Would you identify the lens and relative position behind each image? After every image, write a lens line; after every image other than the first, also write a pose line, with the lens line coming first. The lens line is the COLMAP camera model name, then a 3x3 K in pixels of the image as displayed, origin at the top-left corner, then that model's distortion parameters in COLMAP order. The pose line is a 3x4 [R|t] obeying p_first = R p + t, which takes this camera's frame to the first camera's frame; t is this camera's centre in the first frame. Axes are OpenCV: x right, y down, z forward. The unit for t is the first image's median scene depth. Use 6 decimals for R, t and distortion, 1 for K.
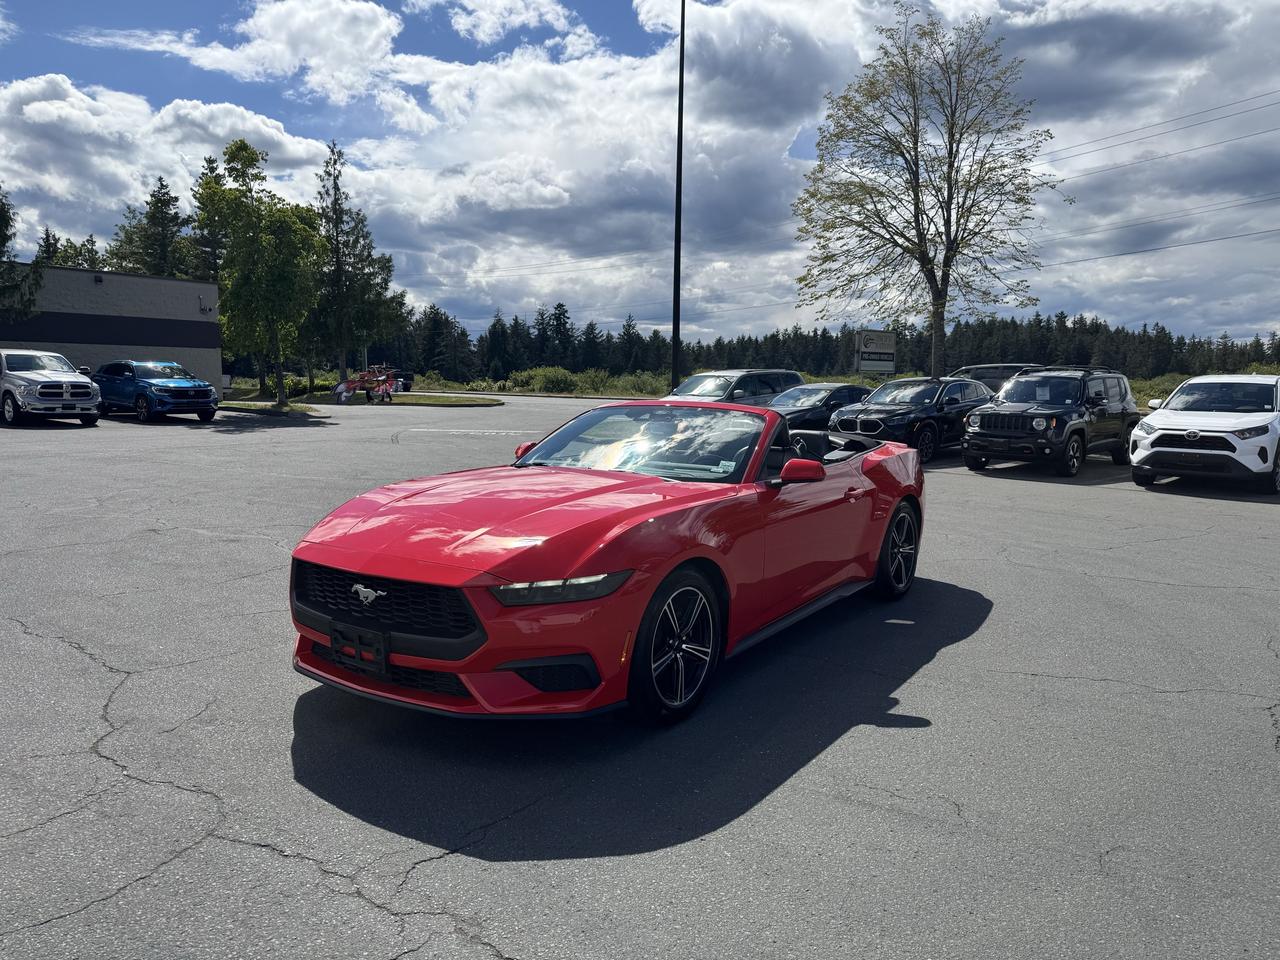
lens RADIAL K [[872.8, 0, 640.0], [0, 872.8, 480.0], [0, 0, 1]] dist [0.074351, -0.067615]
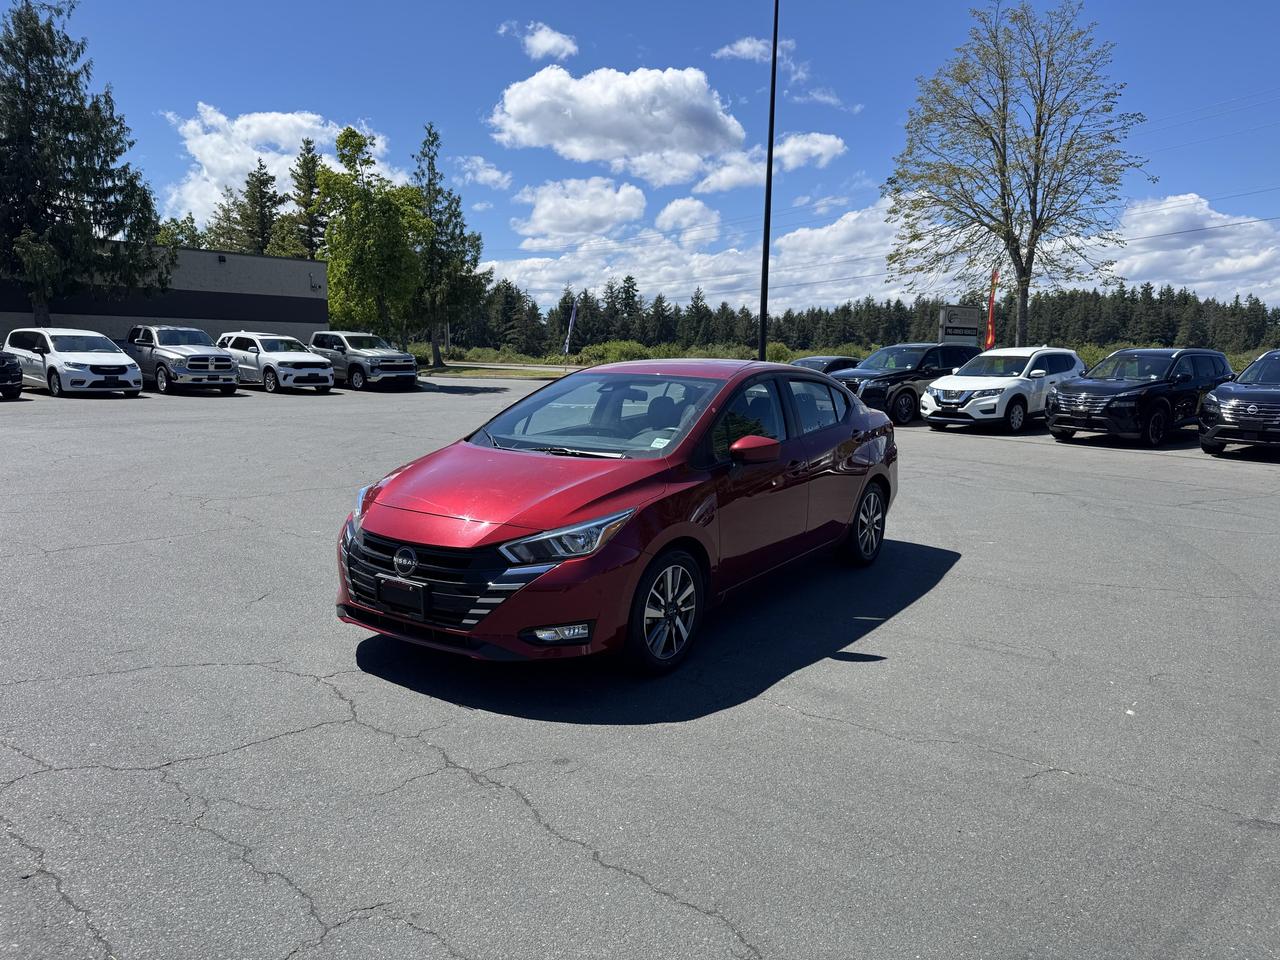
lens RADIAL K [[877.0, 0, 650.6], [0, 877.0, 480.0], [0, 0, 1]] dist [0.071094, -0.056254]
pose [[0.998155, 0.010790, -0.059743, -0.017893], [-0.009027, 0.999518, 0.029713, 0.004107], [0.060035, -0.029119, 0.997771, -0.041107]]
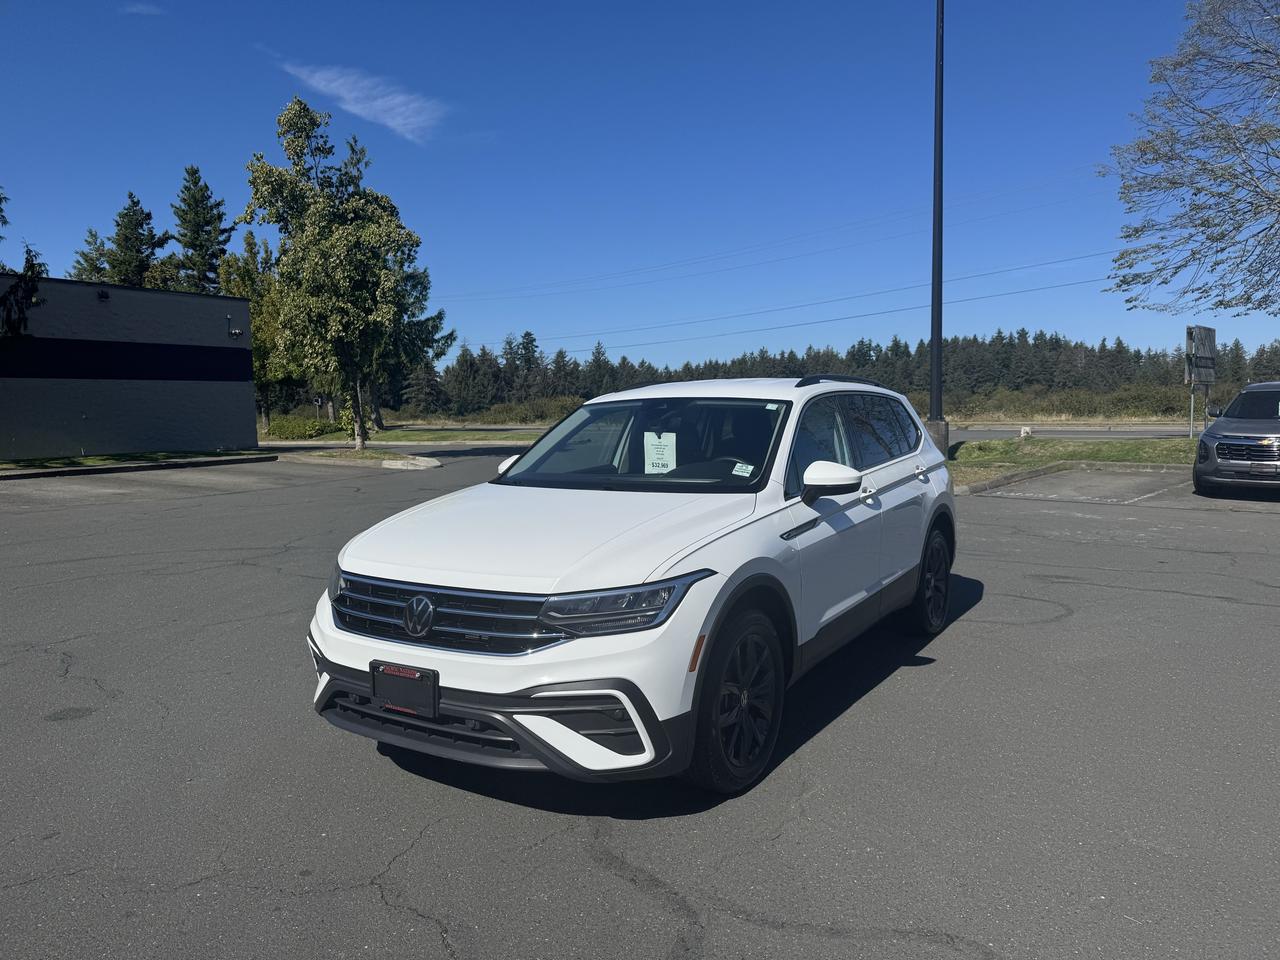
lens RADIAL K [[861.7, 0, 640.0], [0, 861.7, 480.0], [0, 0, 1]] dist [0.092361, -0.119429]
pose [[0.997491, -0.035316, 0.061355, -0.136837], [0.037131, 0.998898, -0.028694, -0.018113], [-0.060274, 0.030900, 0.997703, 0.148637]]
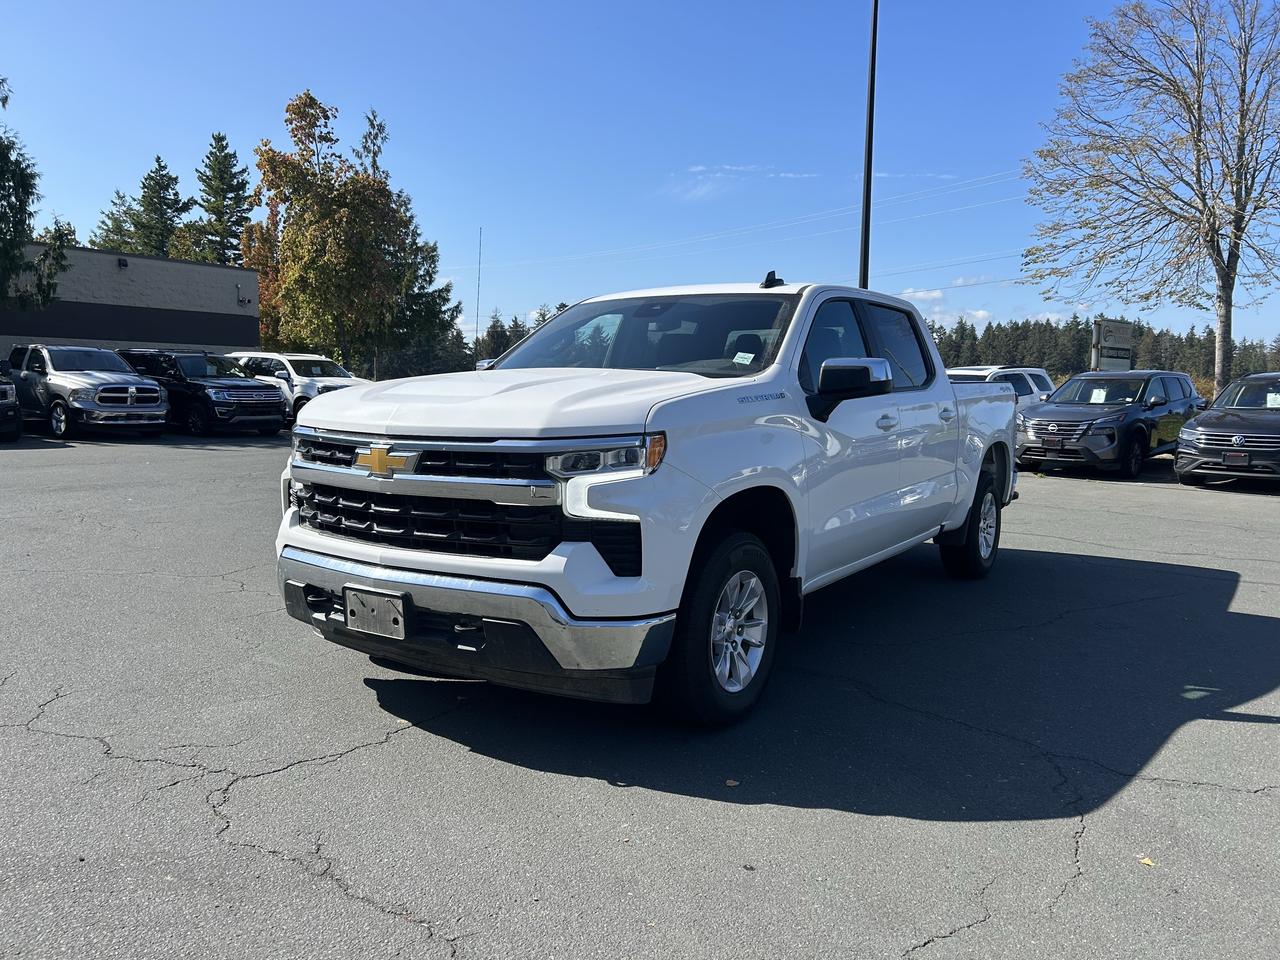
lens RADIAL K [[934.3, 0, 636.2], [0, 934.3, 478.6], [0, 0, 1]] dist [0.036444, 0.002151]
pose [[0.999971, -0.000711, 0.007626, -0.094380], [0.000830, 0.999878, -0.015608, -0.006050], [-0.007614, 0.015614, 0.999849, 0.072917]]
